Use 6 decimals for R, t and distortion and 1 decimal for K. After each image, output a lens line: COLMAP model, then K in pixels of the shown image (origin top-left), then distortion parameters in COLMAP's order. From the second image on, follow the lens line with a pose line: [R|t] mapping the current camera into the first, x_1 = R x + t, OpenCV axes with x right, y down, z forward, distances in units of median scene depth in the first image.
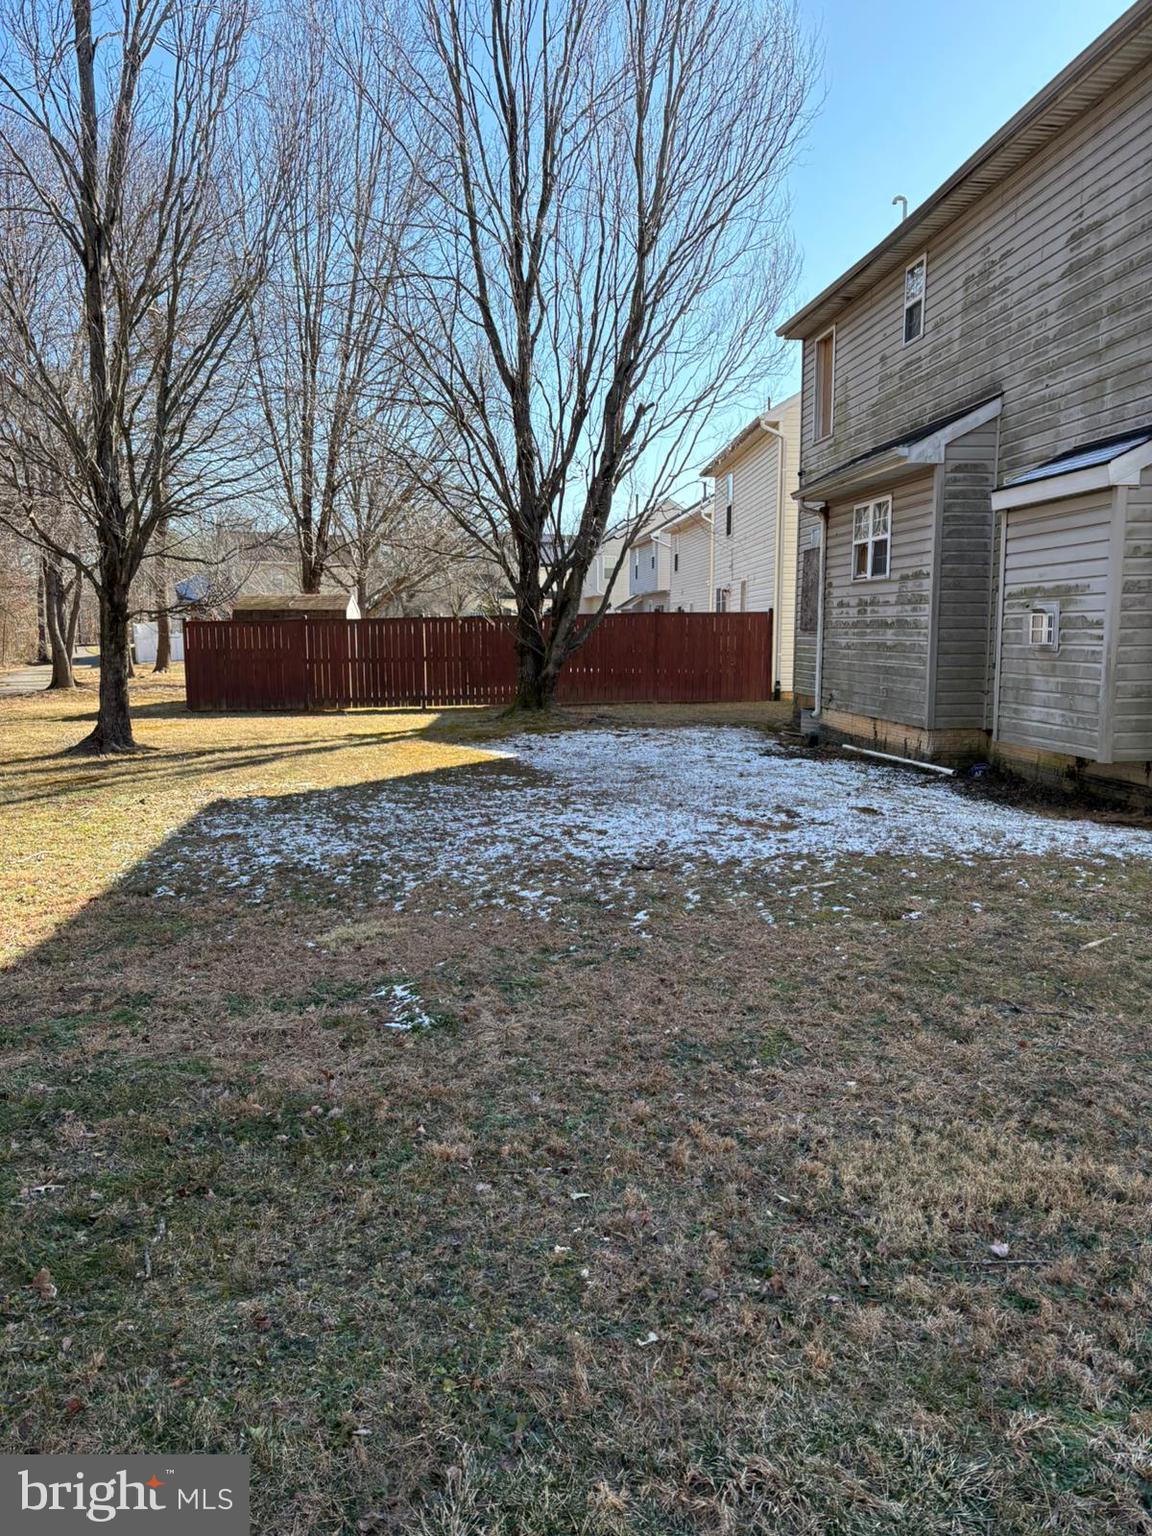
lens RADIAL K [[1133.6, 0, 576.0], [0, 1133.6, 768.0], [0, 0, 1]] dist [0.005468, 0.092645]
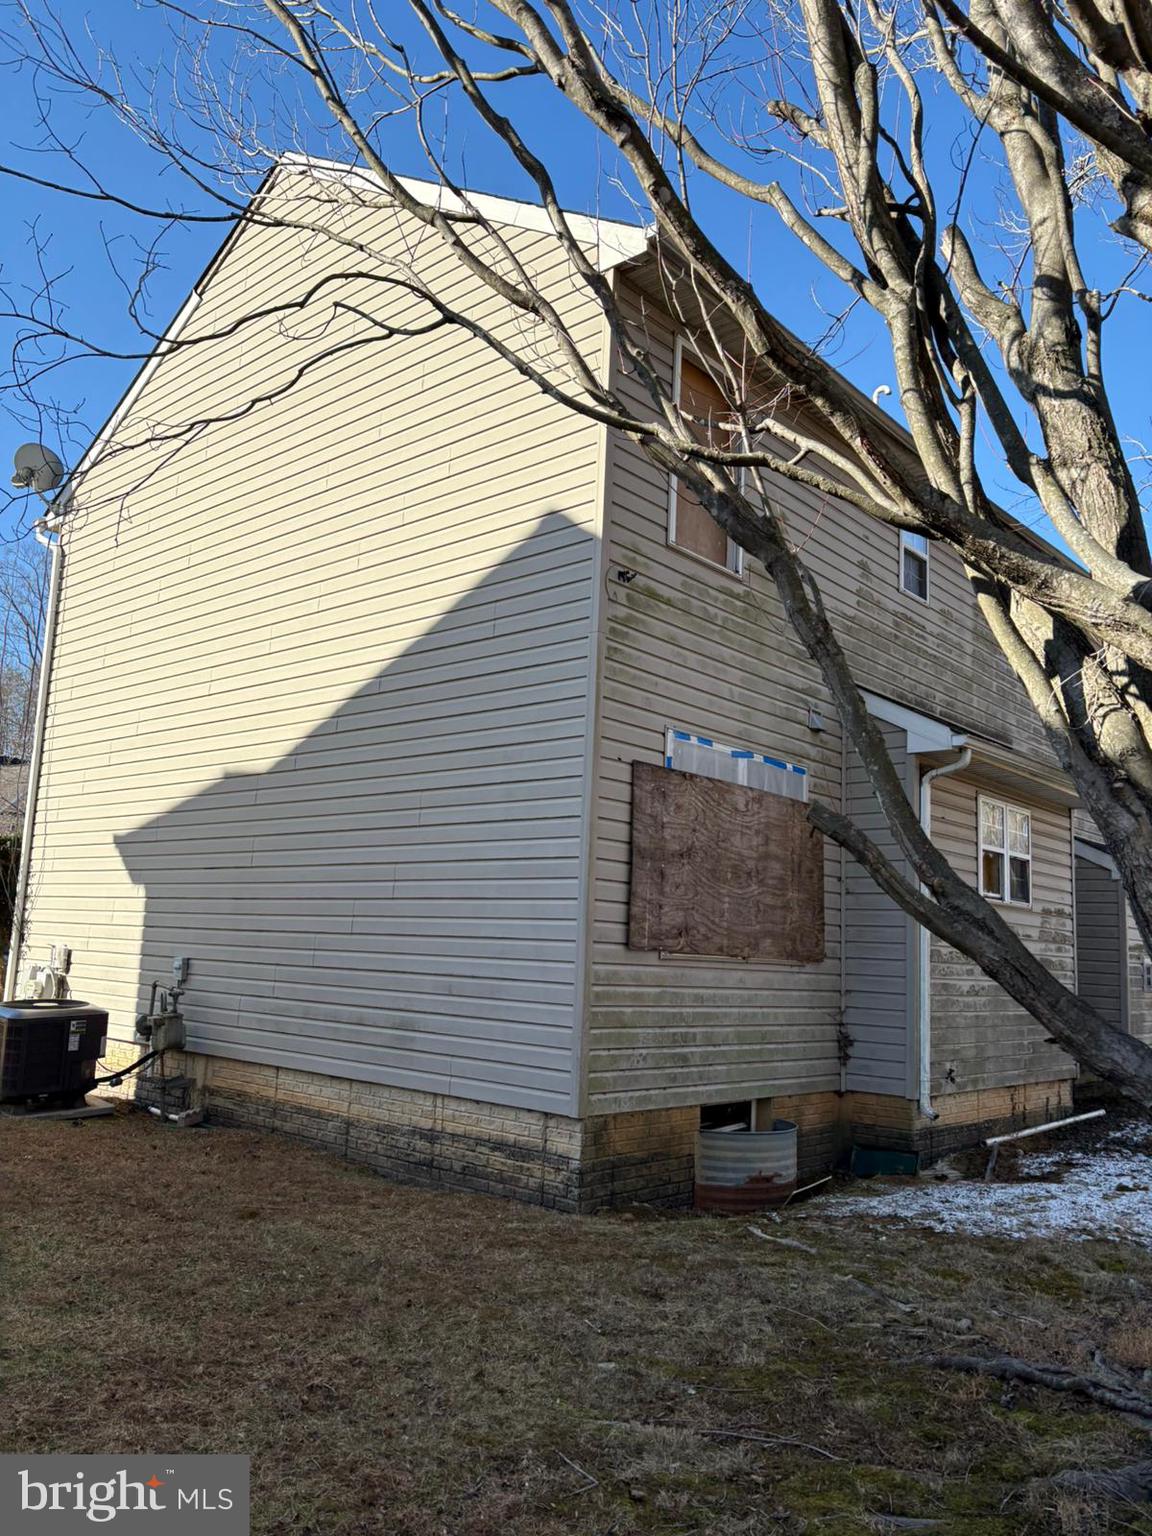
lens RADIAL K [[1132.3, 0, 571.5], [0, 1132.3, 778.6], [0, 0, 1]] dist [0.029161, -0.045759]
pose [[-0.685523, 0.082705, 0.723338, -0.154464], [0.046597, 0.996474, -0.069773, -0.317995], [-0.726558, -0.014125, -0.686960, 2.640363]]
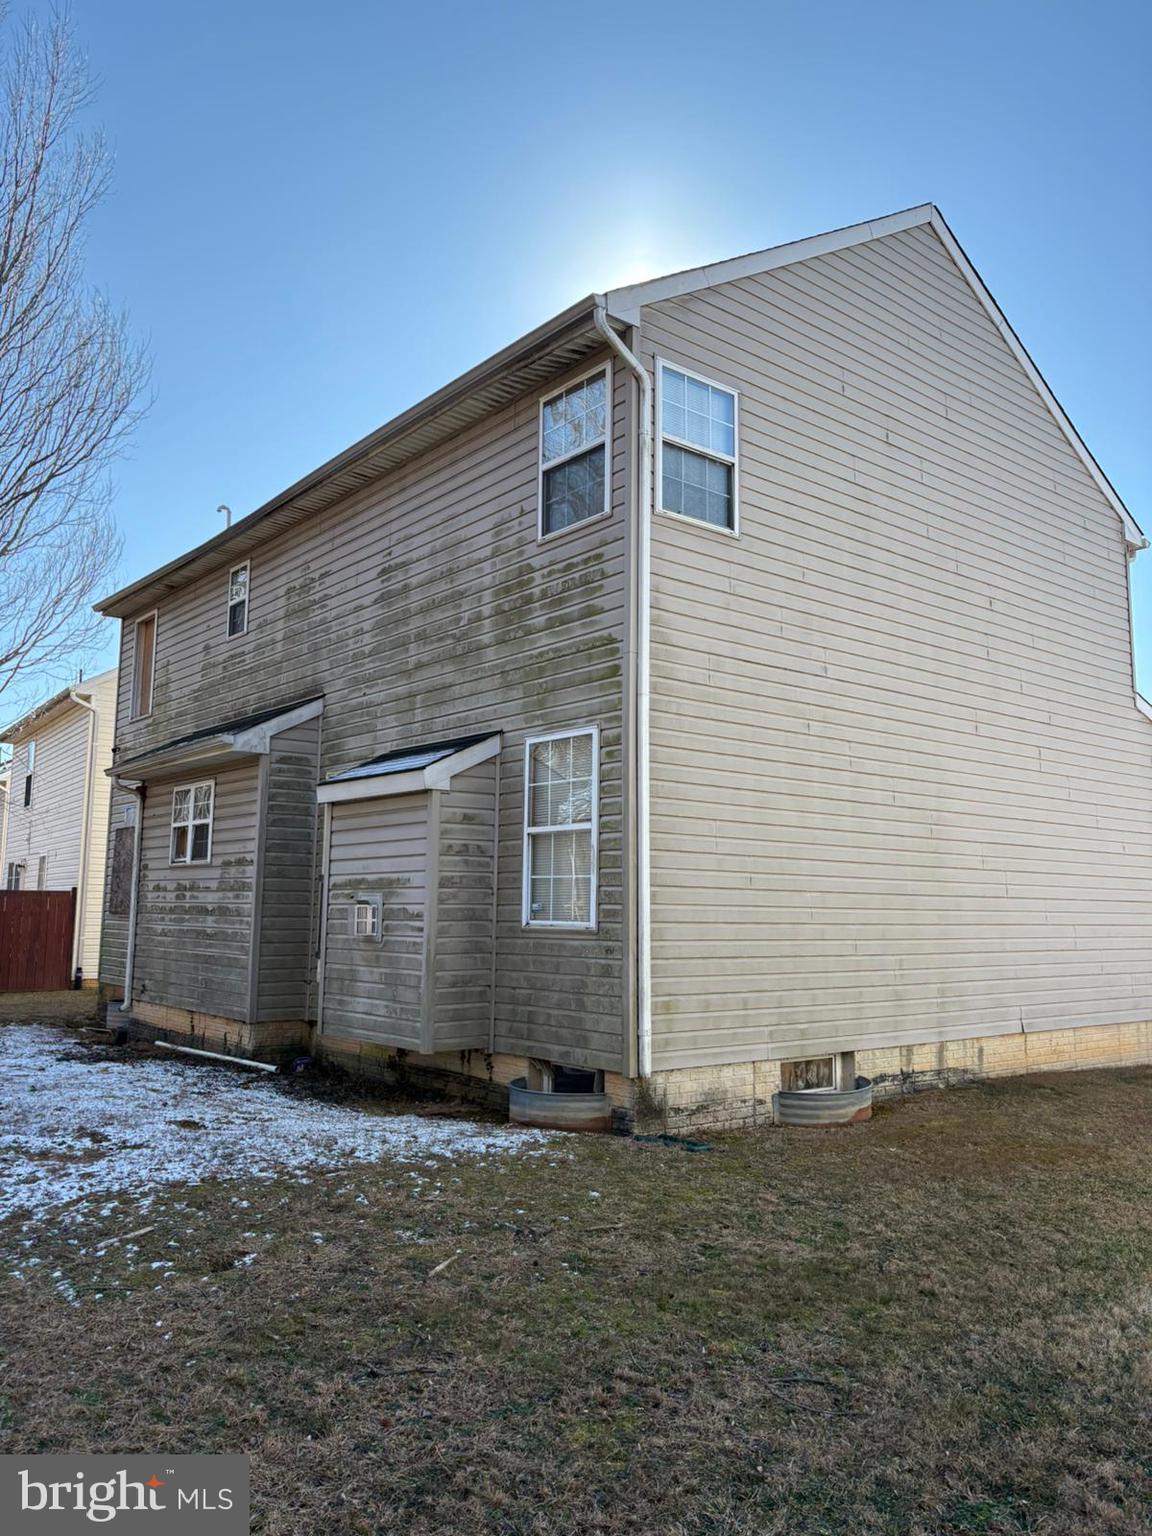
lens RADIAL K [[1132.3, 0, 571.5], [0, 1132.3, 778.6], [0, 0, 1]] dist [0.029161, -0.045759]
pose [[0.835867, 0.076884, 0.543522, 0.002518], [0.053116, 0.974168, -0.219487, -0.013176], [-0.546357, 0.212331, 0.810191, 0.049189]]
